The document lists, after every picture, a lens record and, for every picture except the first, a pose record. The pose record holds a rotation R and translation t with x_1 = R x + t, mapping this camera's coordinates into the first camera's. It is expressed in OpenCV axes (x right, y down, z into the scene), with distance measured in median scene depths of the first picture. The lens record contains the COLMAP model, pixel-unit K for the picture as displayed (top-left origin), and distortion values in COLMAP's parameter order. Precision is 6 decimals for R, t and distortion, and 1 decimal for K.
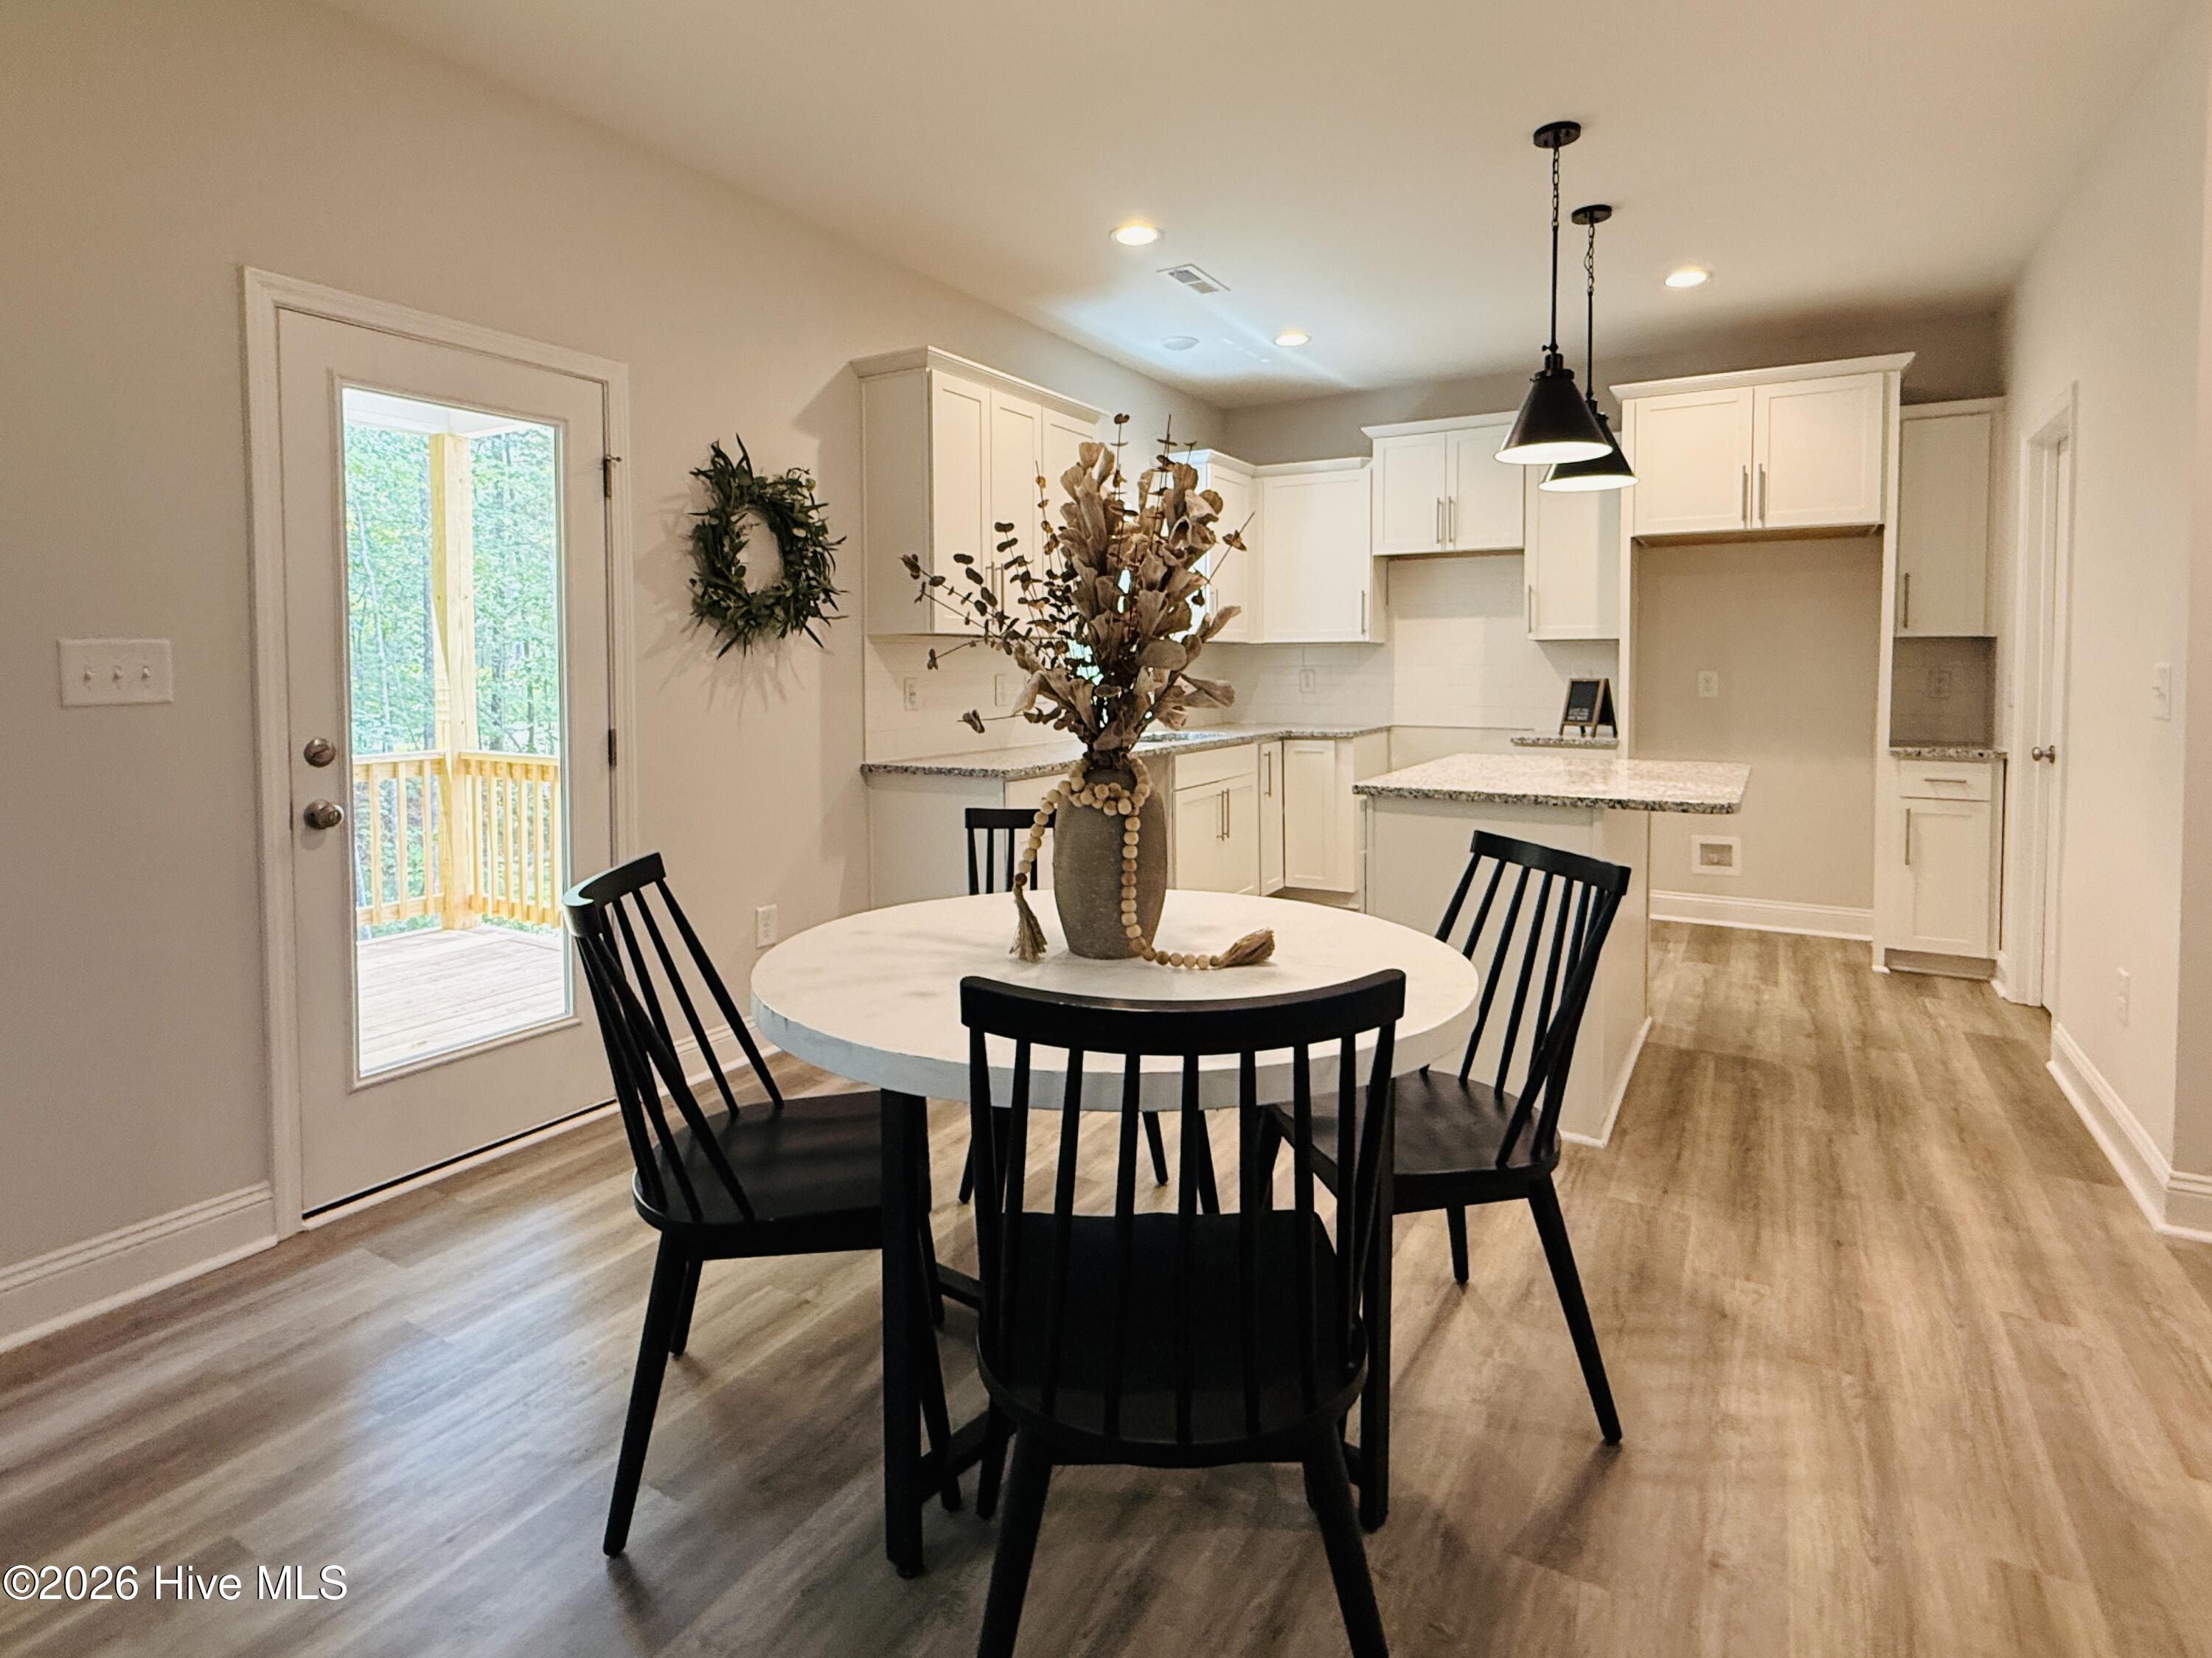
lens RADIAL K [[1147.1, 0, 1097.1], [0, 1147.1, 704.0], [0, 0, 1]] dist [-0.001728, 0.001619]
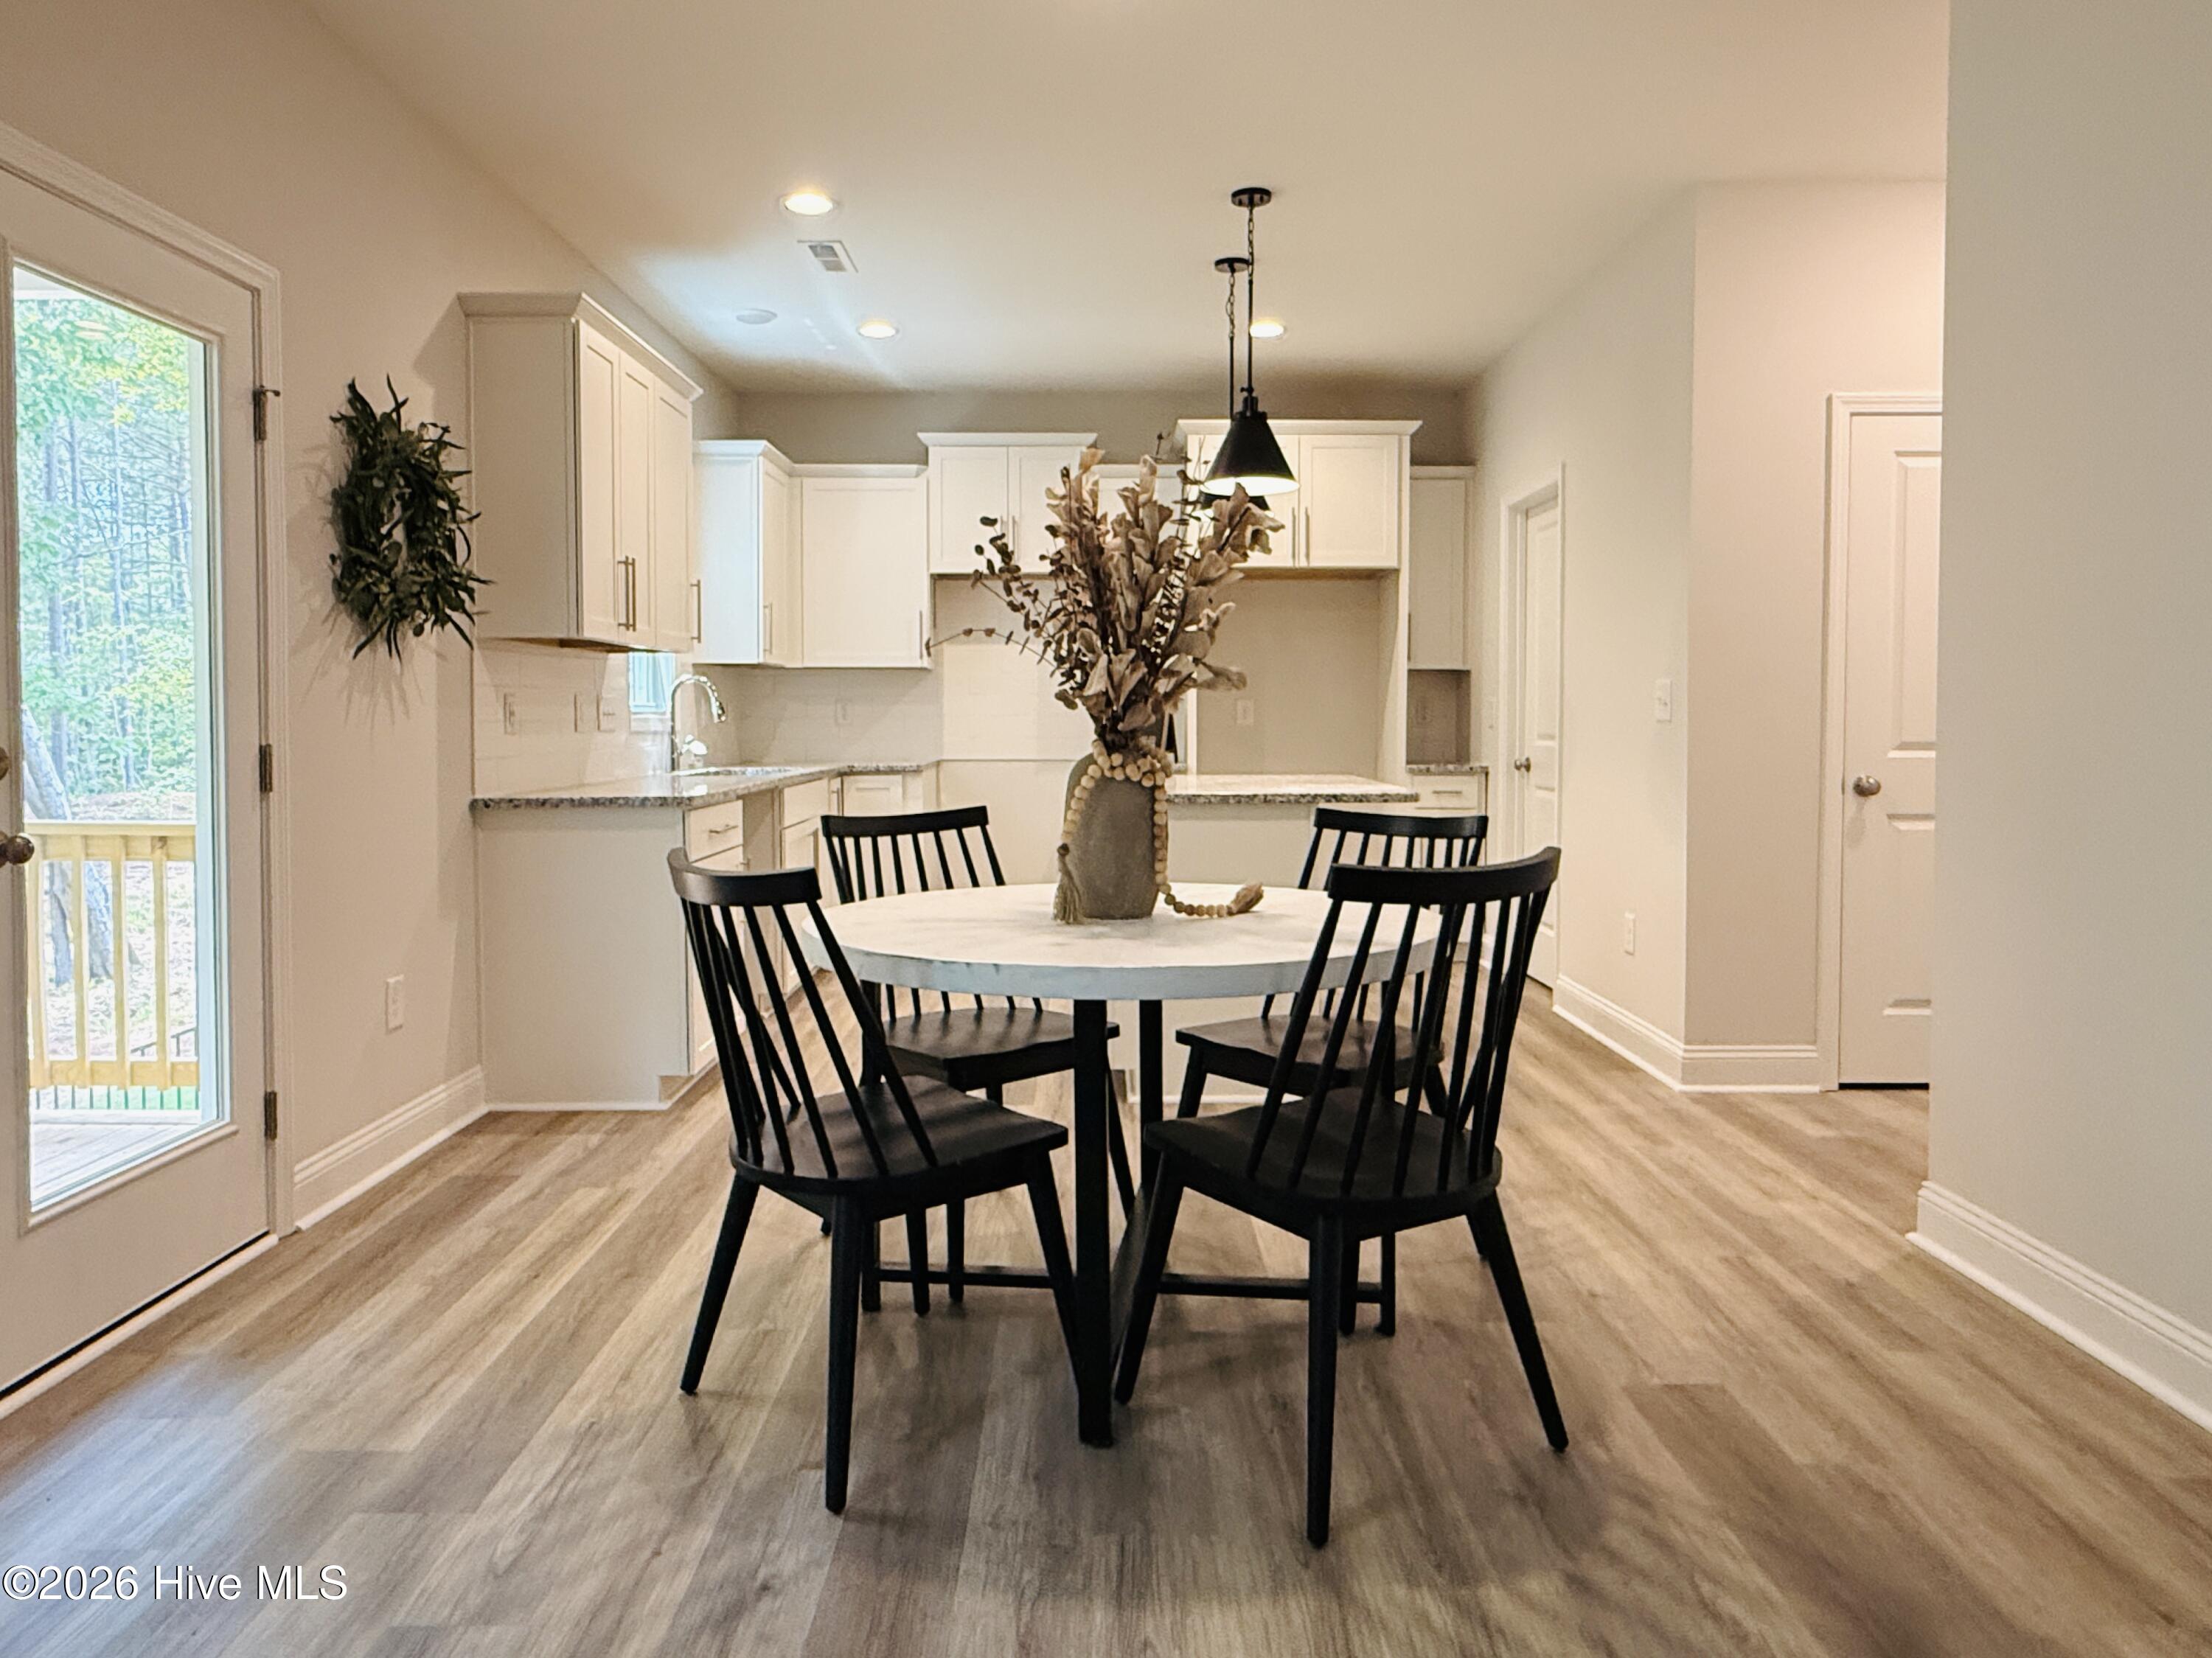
lens RADIAL K [[1441.4, 0, 1092.7], [0, 1441.4, 760.5], [0, 0, 1]] dist [-0.000279, -0.000026]
pose [[0.862355, -0.013245, 0.506131, -0.378906], [0.015338, 0.999882, 0.000032, 0.035821], [-0.506072, 0.007736, 0.862456, -0.095536]]
